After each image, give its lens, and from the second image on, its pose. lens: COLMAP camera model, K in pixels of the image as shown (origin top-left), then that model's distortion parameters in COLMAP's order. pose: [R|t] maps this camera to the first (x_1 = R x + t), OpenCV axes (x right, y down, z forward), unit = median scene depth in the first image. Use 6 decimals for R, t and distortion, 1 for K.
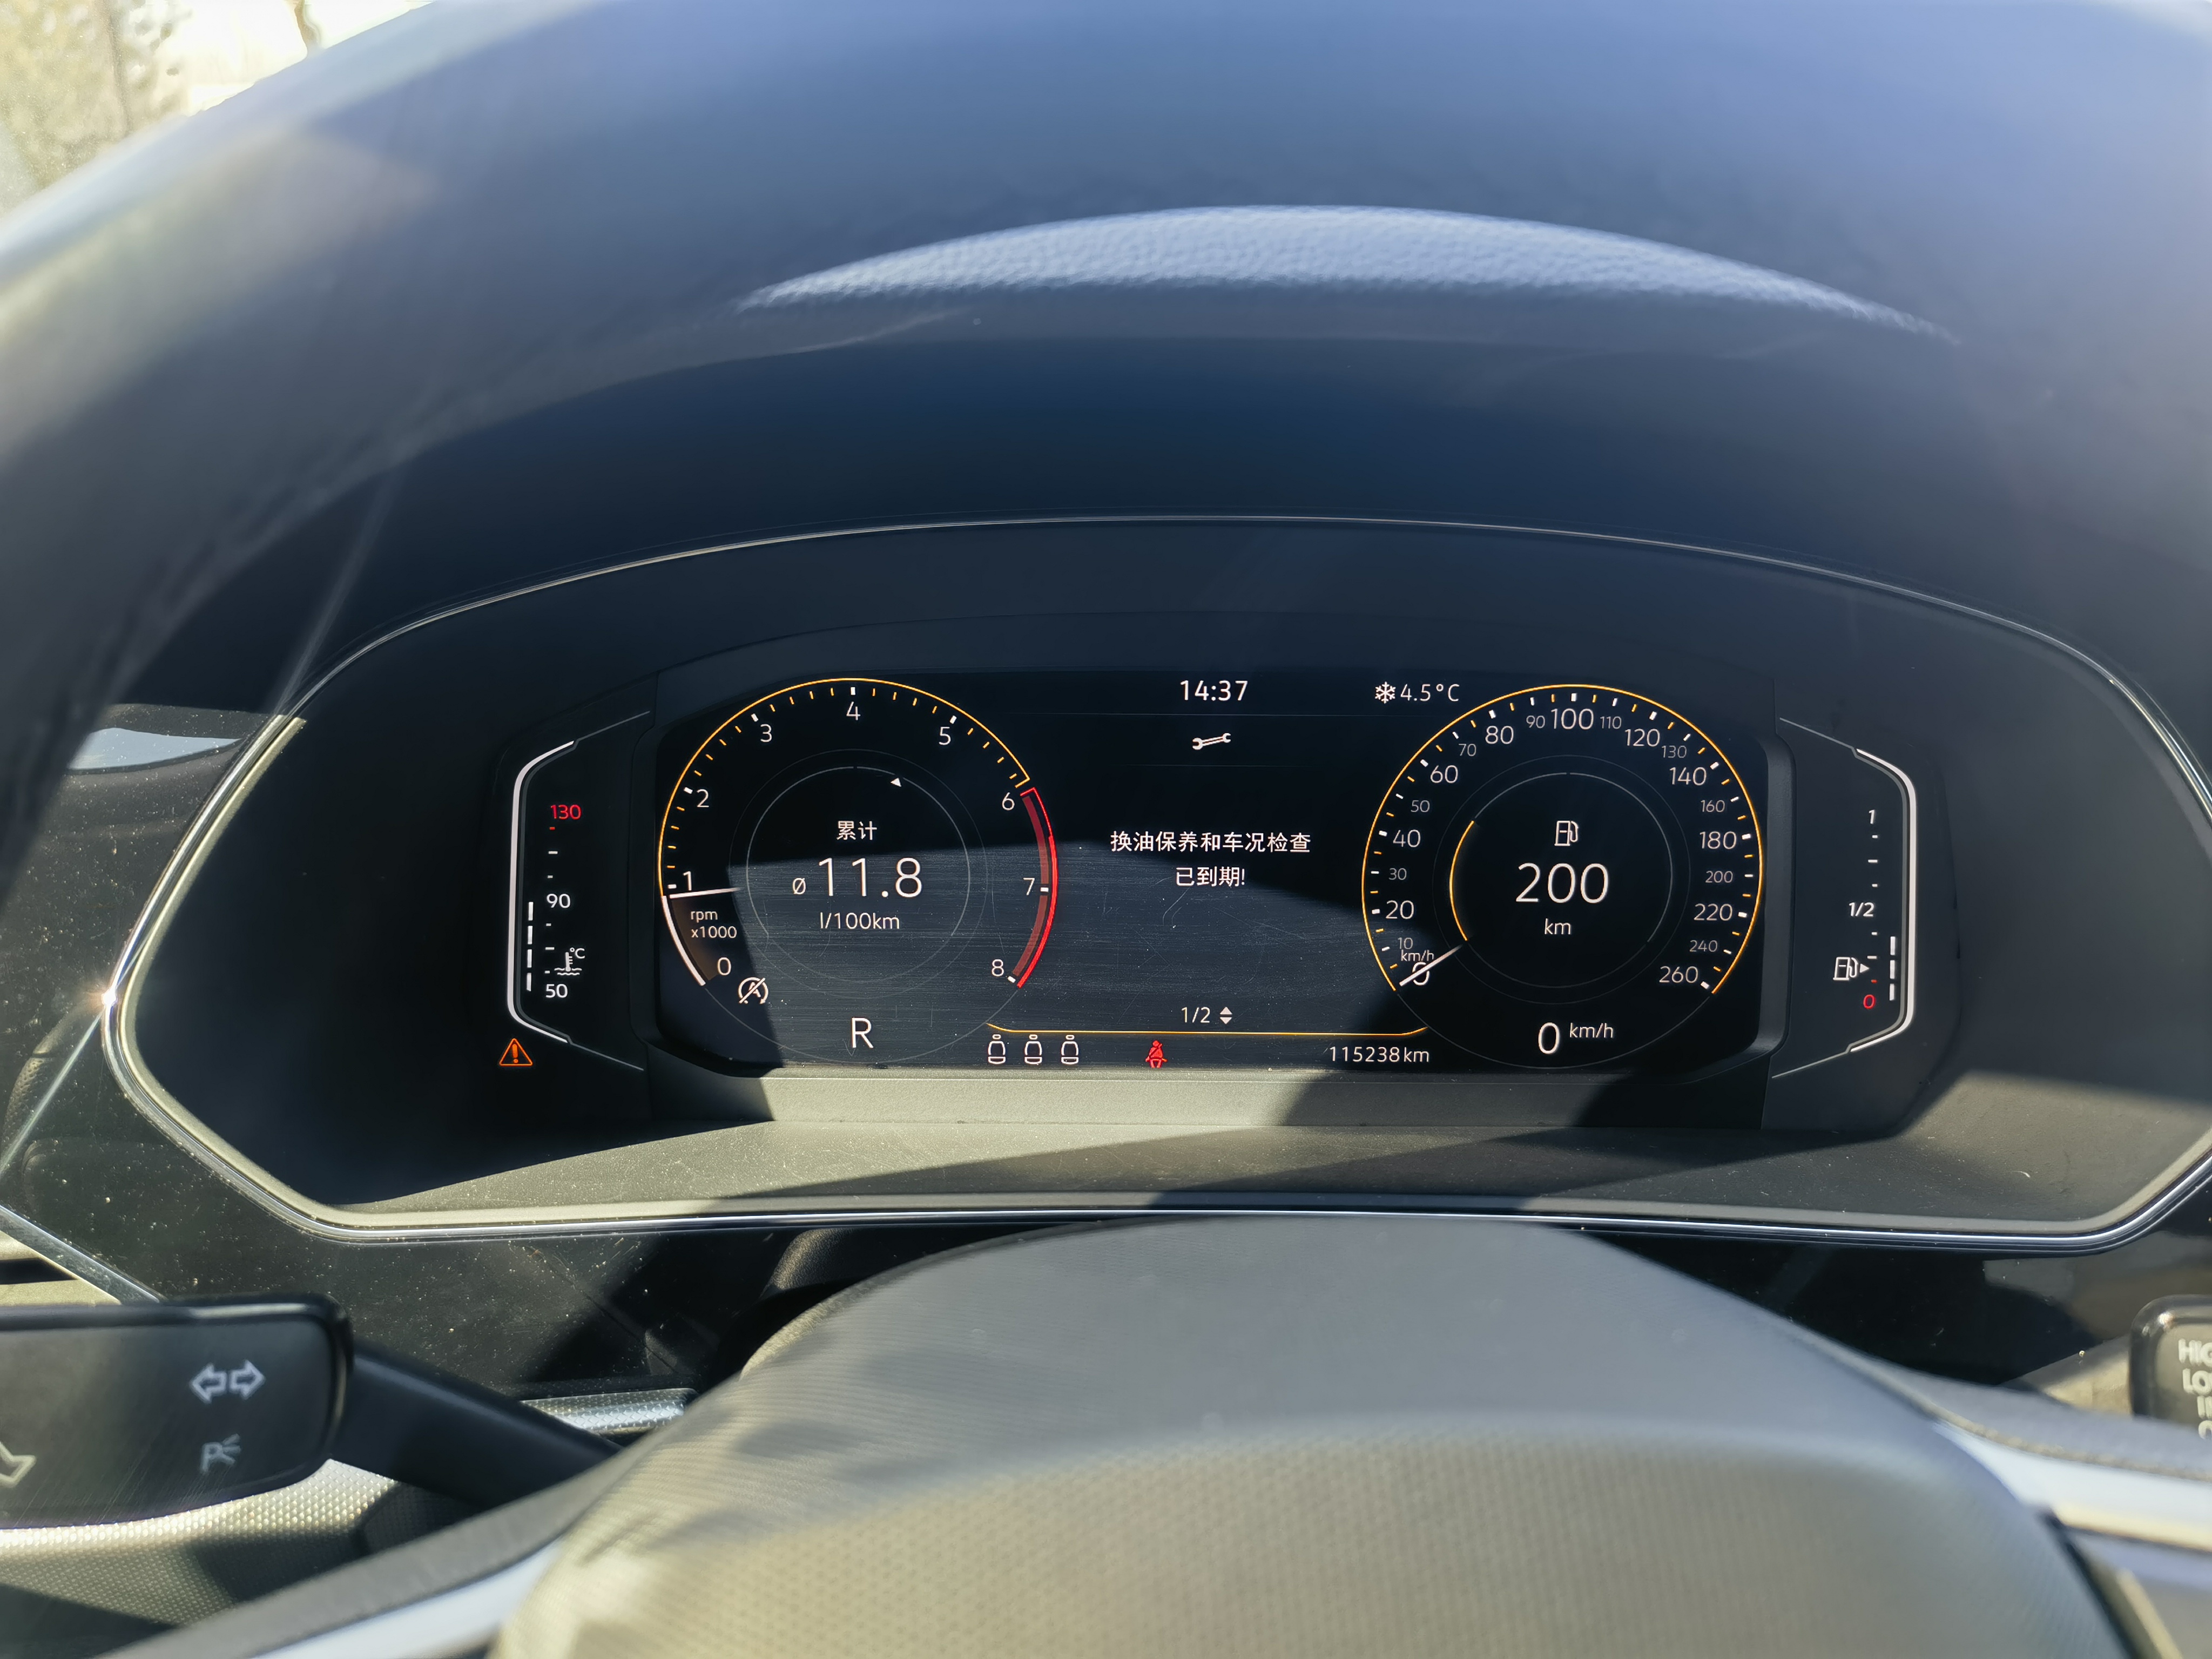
lens RADIAL K [[1869.2, 0, 1114.7], [0, 1869.2, 876.4], [0, 0, 1]] dist [0.103099, -0.205799]
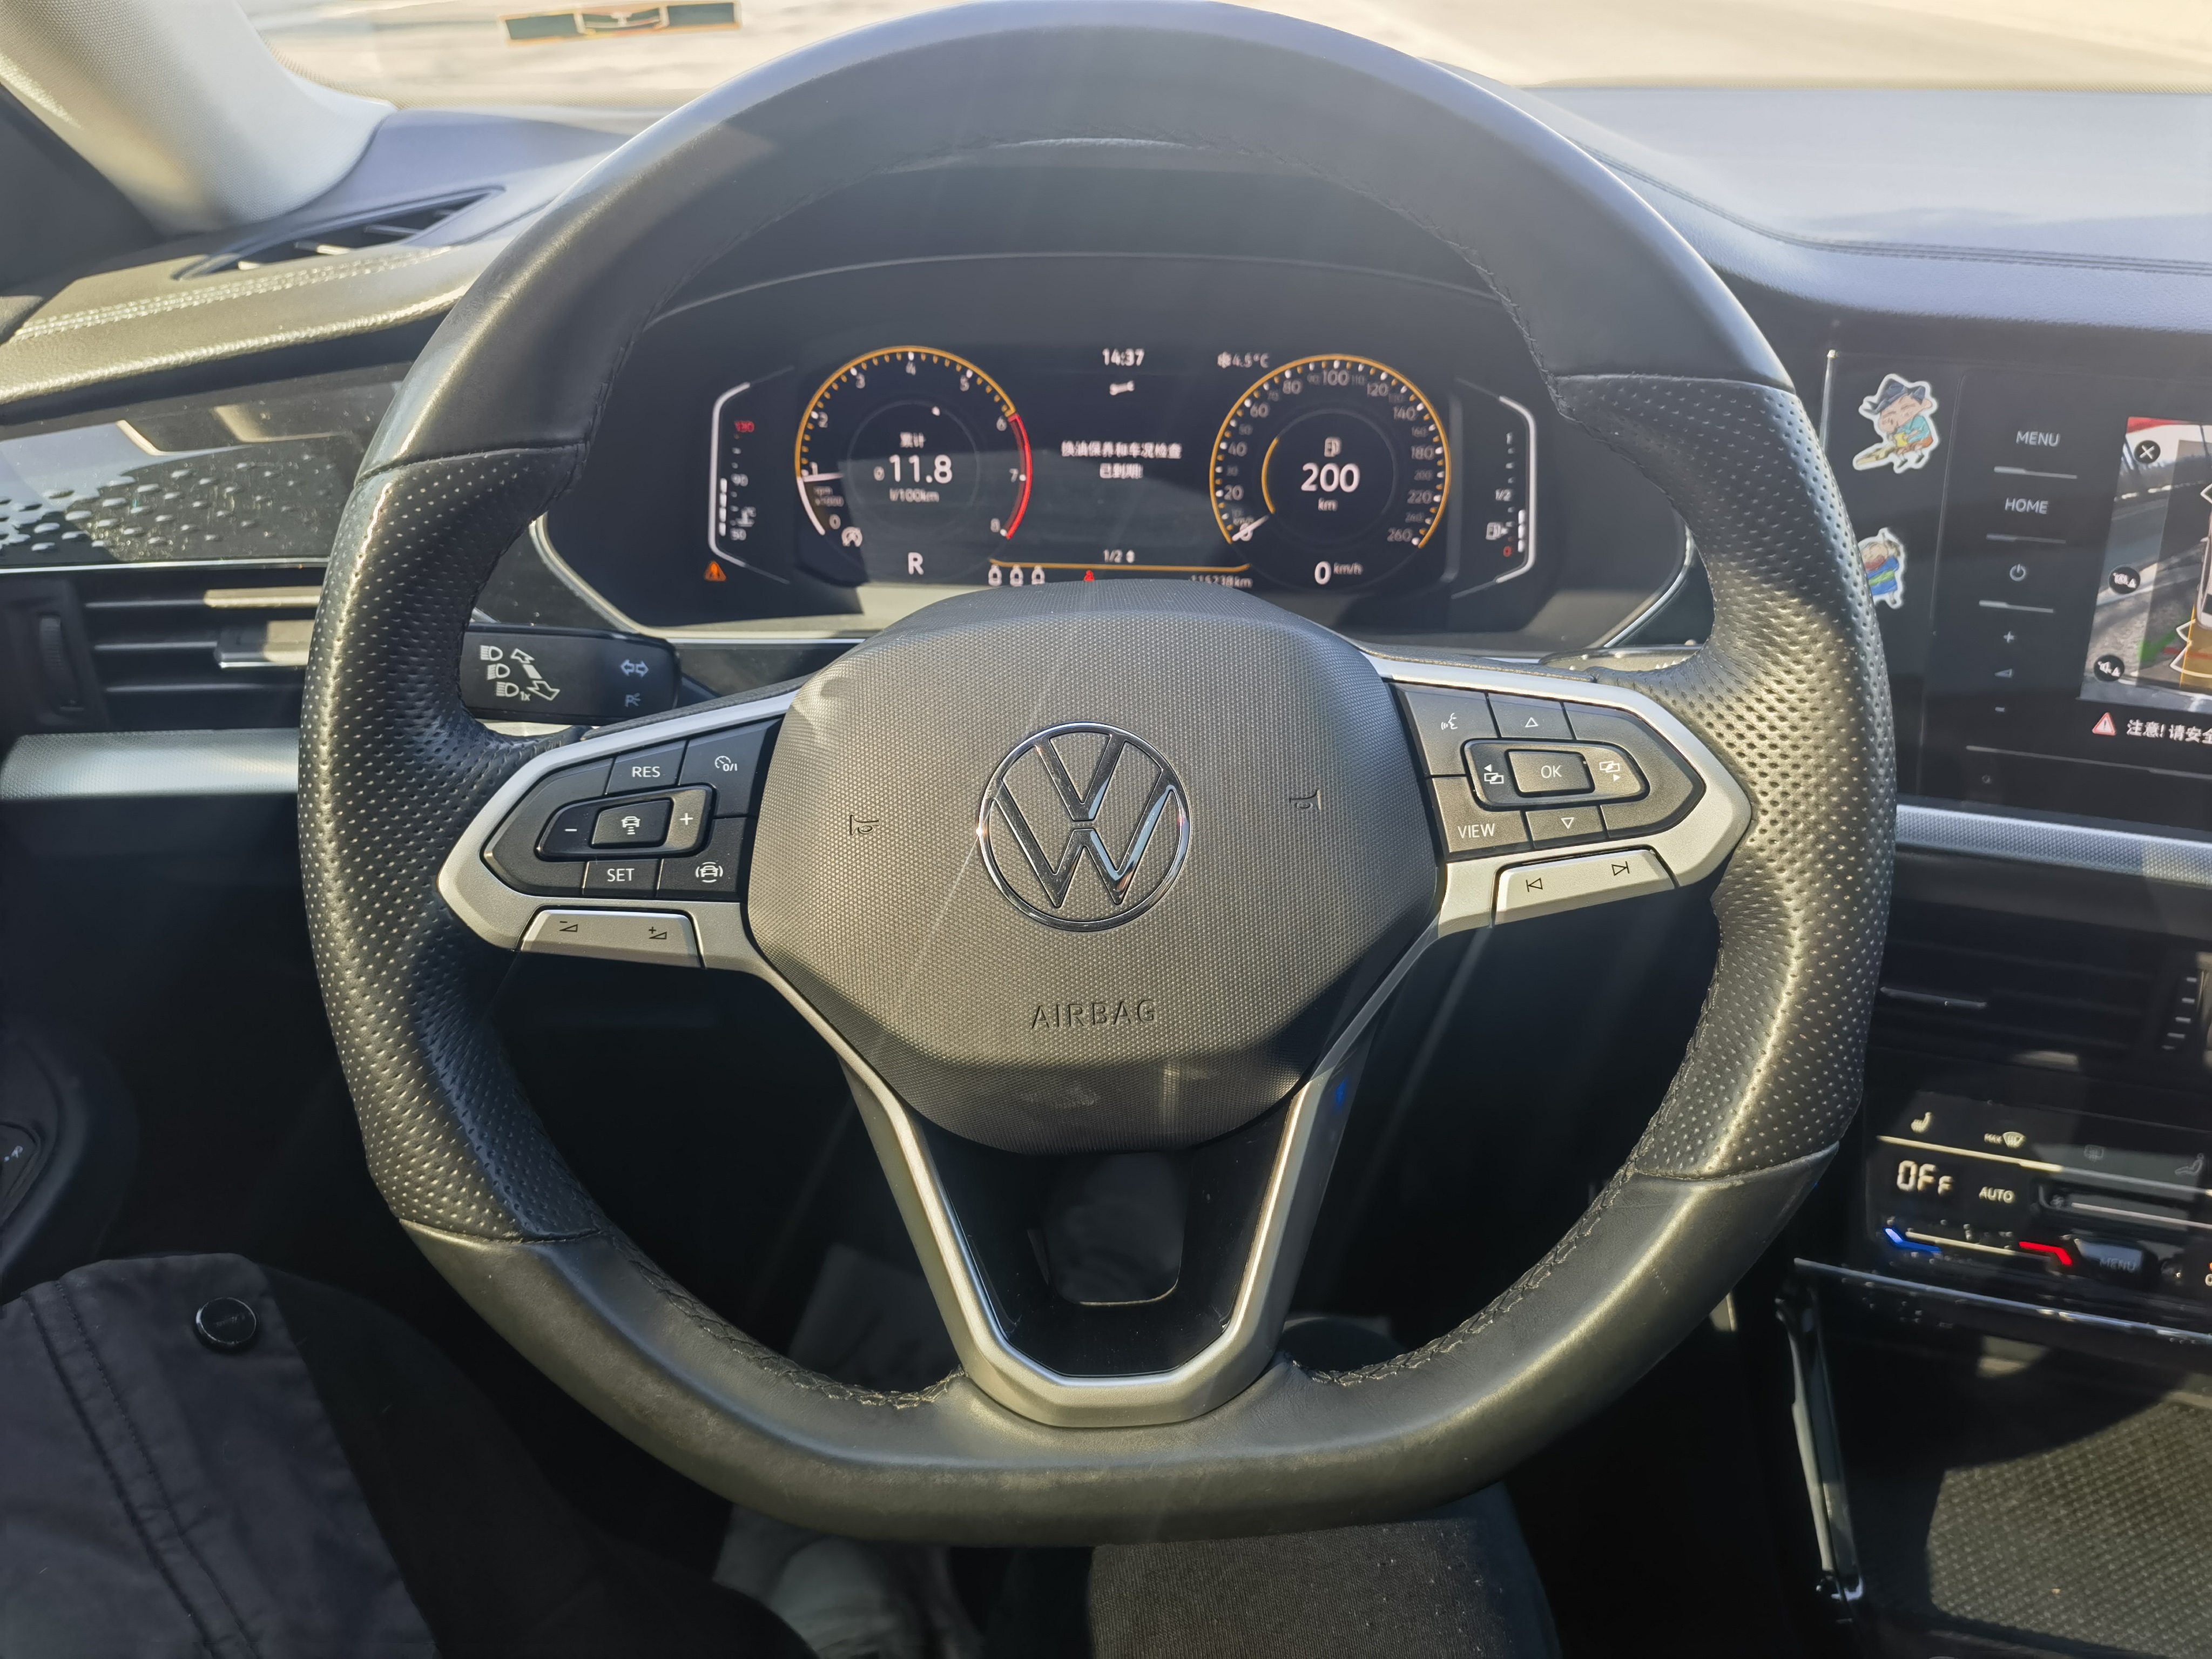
lens RADIAL K [[1665.0, 0, 1065.7], [0, 1665.0, 768.2], [0, 0, 1]] dist [0.004304, -0.007408]
pose [[0.999262, 0.018521, -0.033665, 0.057007], [-0.013993, 0.991405, 0.130080, 0.071558], [0.035785, -0.129513, 0.990932, -0.527727]]
